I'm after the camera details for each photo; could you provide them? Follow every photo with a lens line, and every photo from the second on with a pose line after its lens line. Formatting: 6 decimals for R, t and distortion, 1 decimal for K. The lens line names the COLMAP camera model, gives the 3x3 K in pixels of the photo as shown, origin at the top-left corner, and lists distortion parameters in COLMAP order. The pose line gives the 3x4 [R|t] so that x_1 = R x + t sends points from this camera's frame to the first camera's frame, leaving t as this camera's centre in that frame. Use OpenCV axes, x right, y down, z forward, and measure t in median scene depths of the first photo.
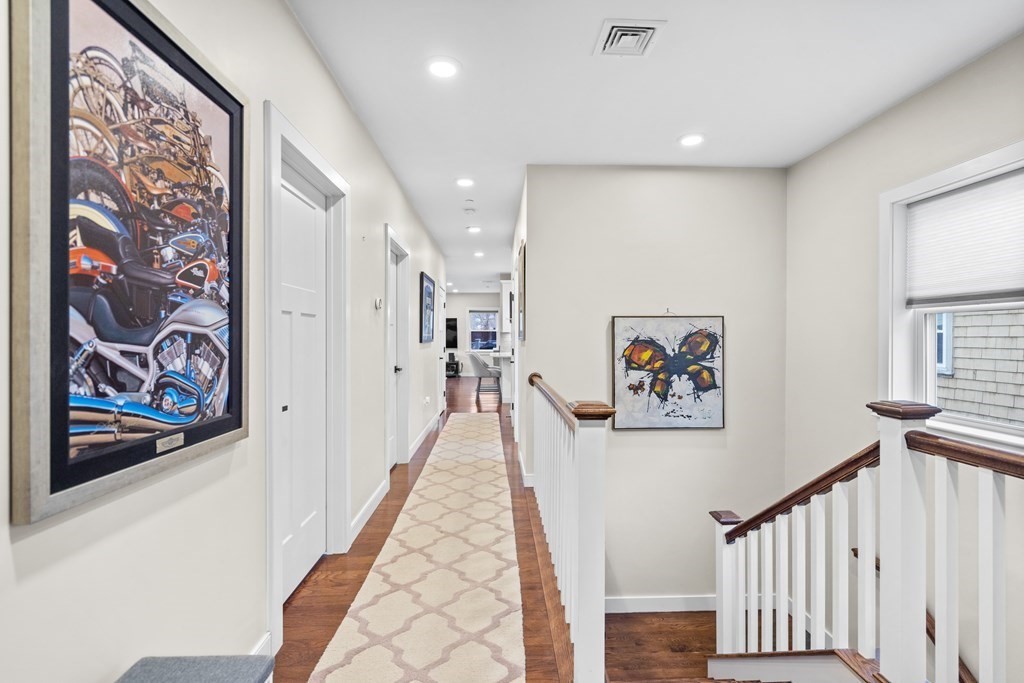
lens RADIAL K [[480.5, 0, 516.2], [0, 480.5, 344.0], [0, 0, 1]] dist [-0.002258, 0.000821]
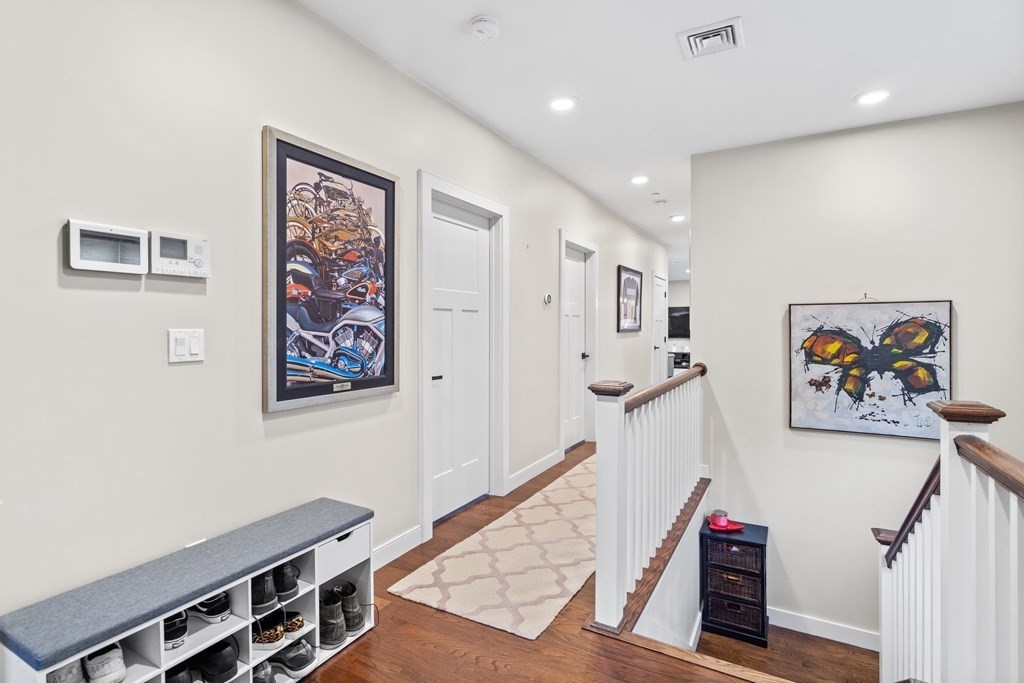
lens RADIAL K [[492.3, 0, 511.1], [0, 492.3, 335.9], [0, 0, 1]] dist [-0.000340, 0.000482]
pose [[0.858314, 0.008806, -0.513049, 0.392403], [-0.006271, 0.999958, 0.006671, -0.000271], [0.513086, -0.002508, 0.858333, -0.131062]]
